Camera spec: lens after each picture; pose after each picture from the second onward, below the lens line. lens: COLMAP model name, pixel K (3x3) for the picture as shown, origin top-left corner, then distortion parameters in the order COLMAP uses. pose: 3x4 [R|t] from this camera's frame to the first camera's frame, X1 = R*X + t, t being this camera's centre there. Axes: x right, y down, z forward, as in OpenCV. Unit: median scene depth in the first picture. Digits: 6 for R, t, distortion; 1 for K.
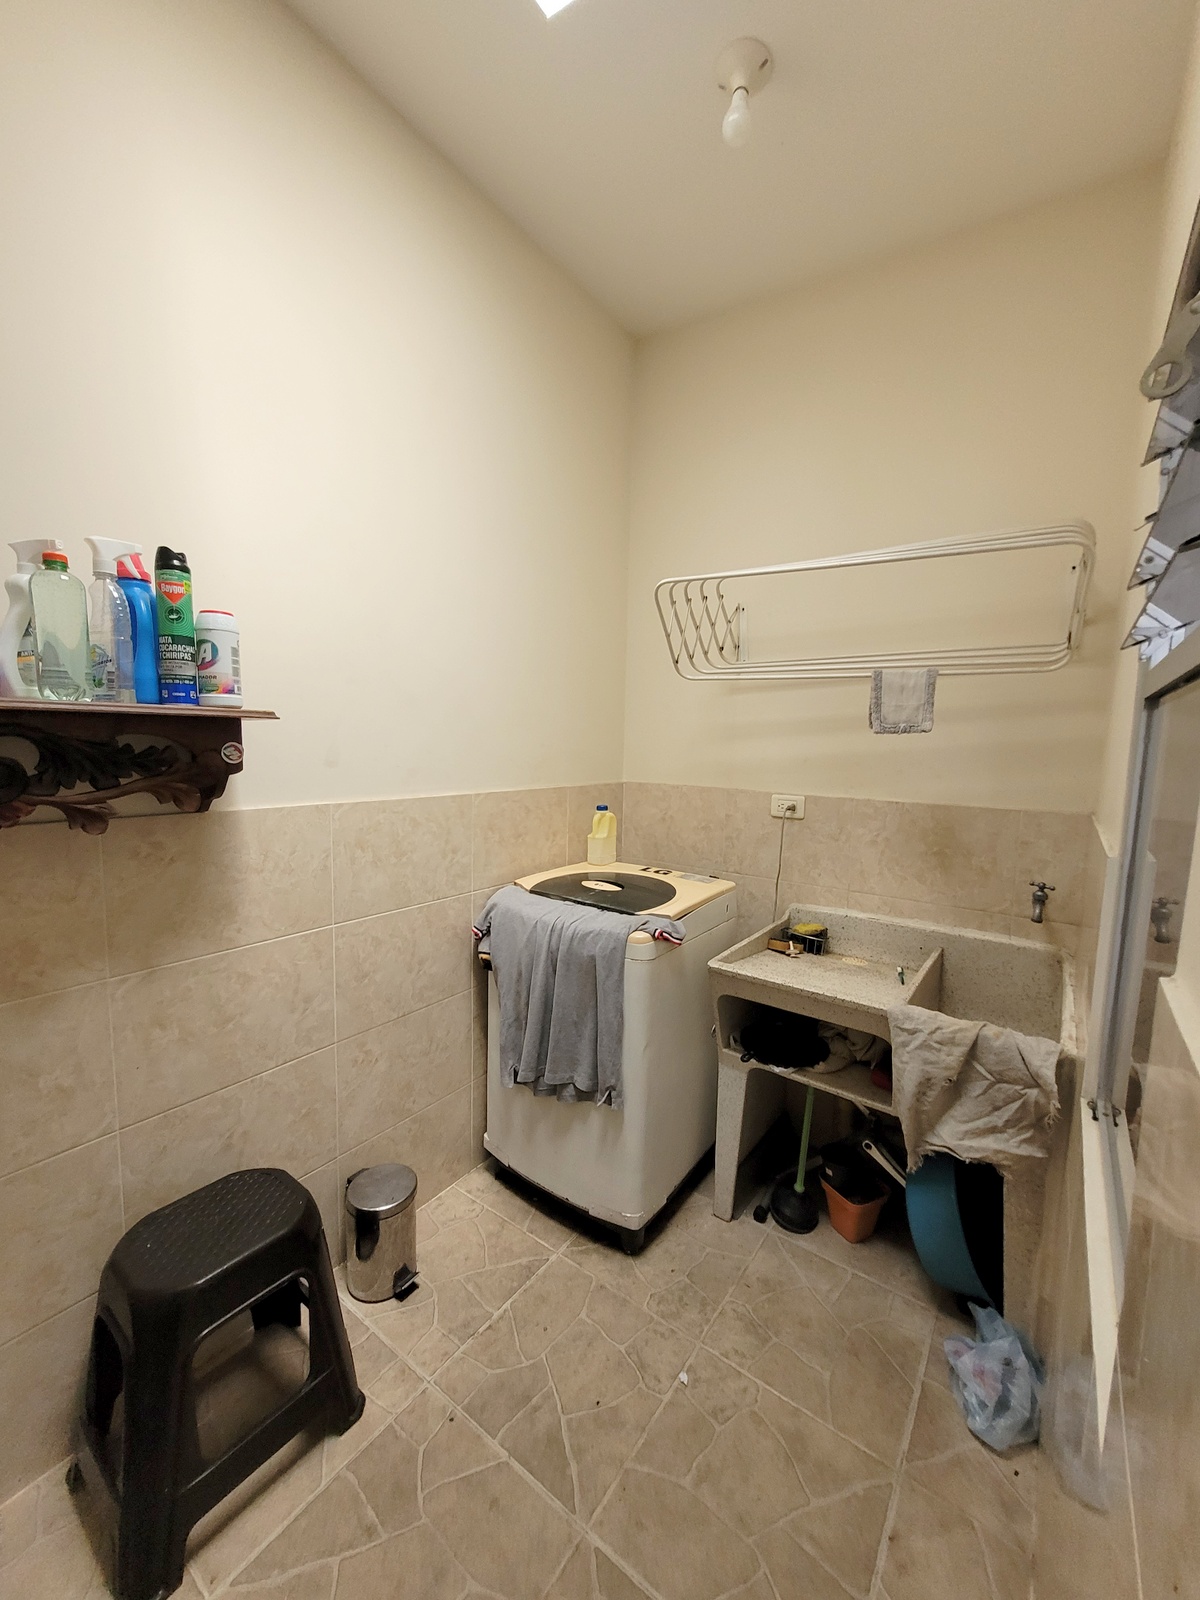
lens RADIAL K [[628.6, 0, 596.5], [0, 628.6, 799.5], [0, 0, 1]] dist [-0.000452, 0.000725]
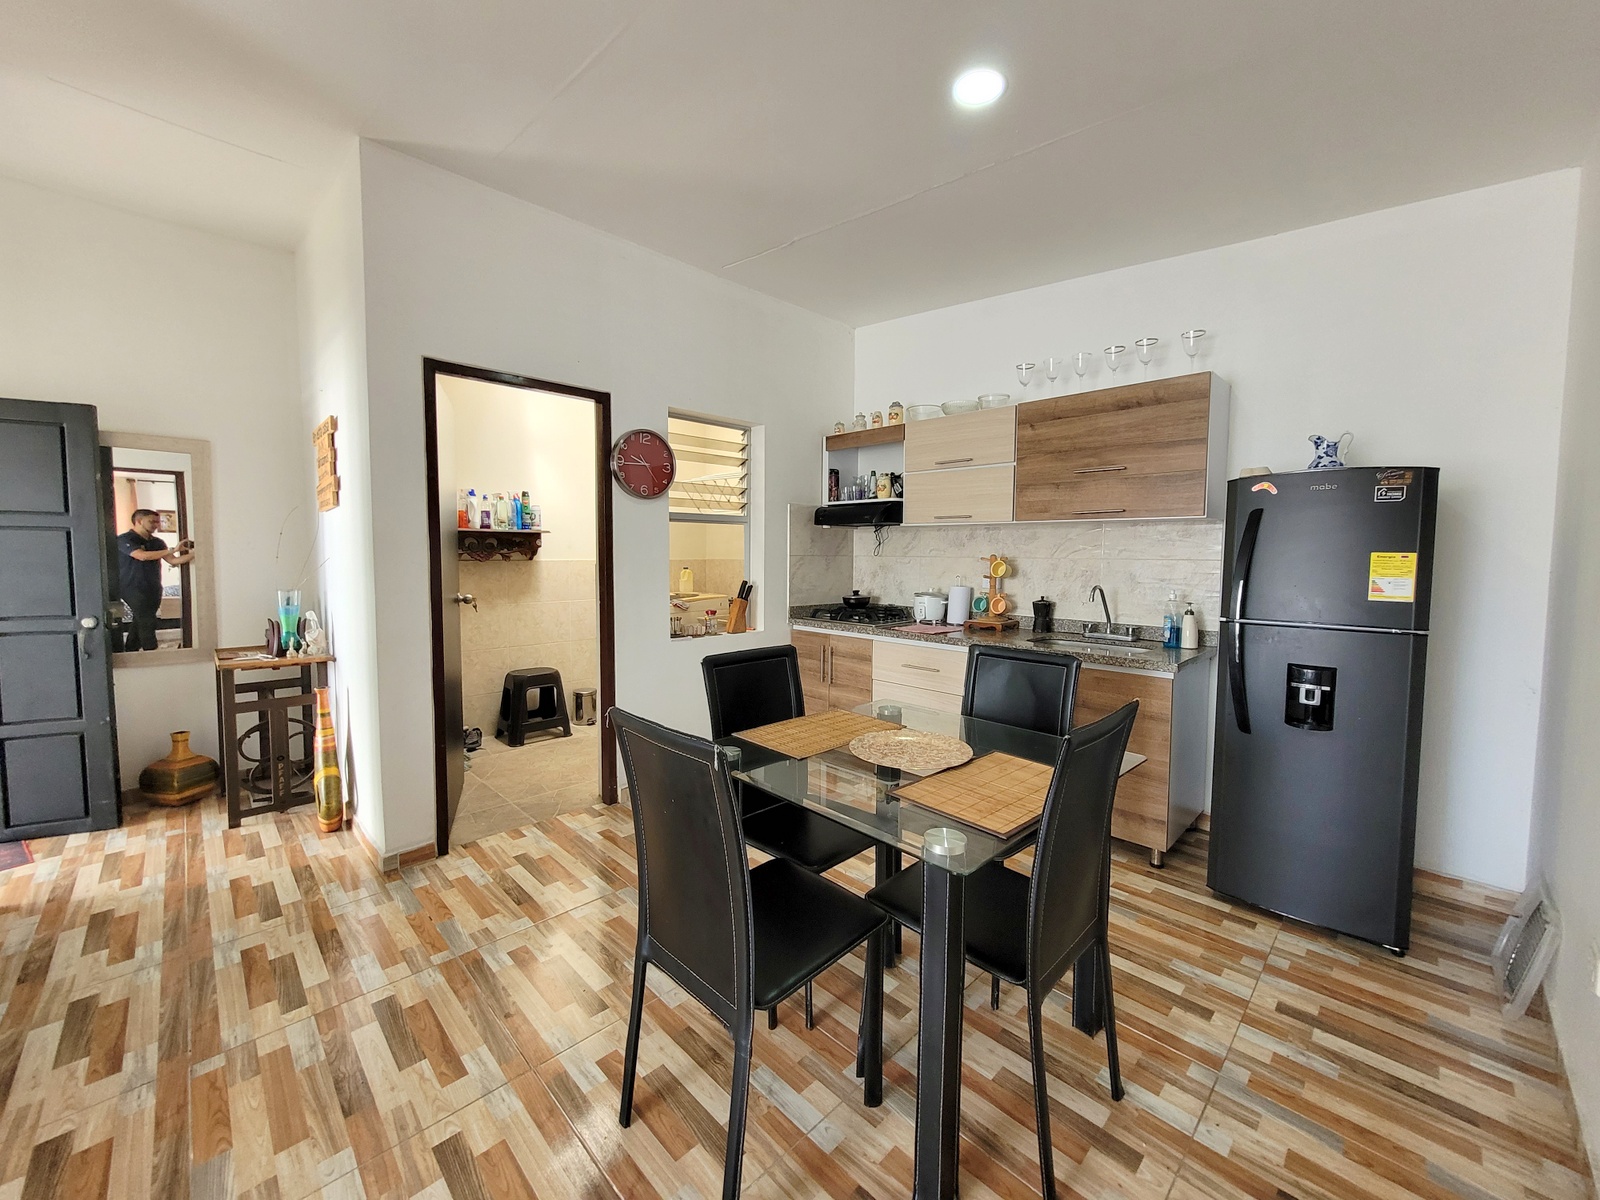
lens RADIAL K [[628.6, 0, 776.8], [0, 628.6, 582.5], [0, 0, 1]] dist [-0.000452, 0.000725]
pose [[0.982438, -0.014492, -0.186025, 1.498224], [0.004523, 0.998536, -0.053904, 0.371202], [0.186534, 0.052116, 0.981065, -2.382578]]
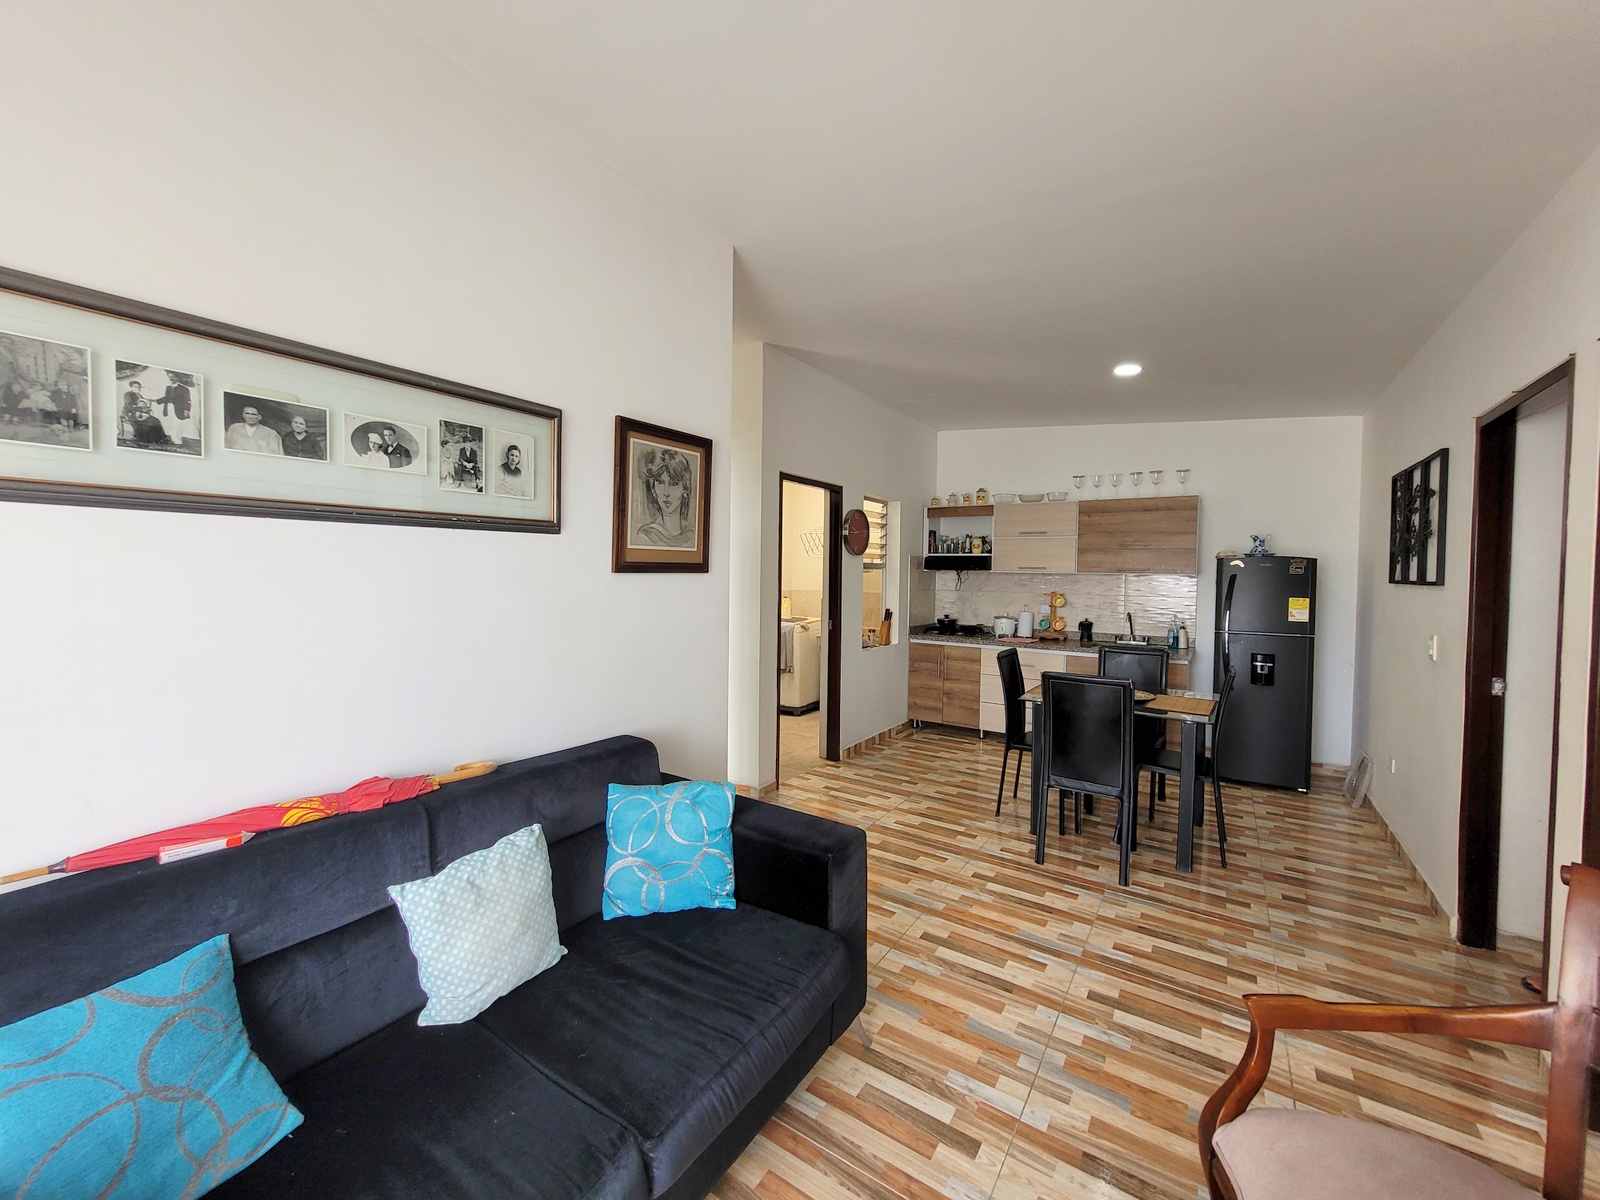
lens RADIAL K [[628.6, 0, 773.9], [0, 628.6, 584.4], [0, 0, 1]] dist [-0.000452, 0.000725]
pose [[0.999757, -0.014403, 0.016663, -0.185144], [0.015716, 0.996544, -0.081572, 0.374485], [-0.015430, 0.081814, 0.996528, -3.890161]]
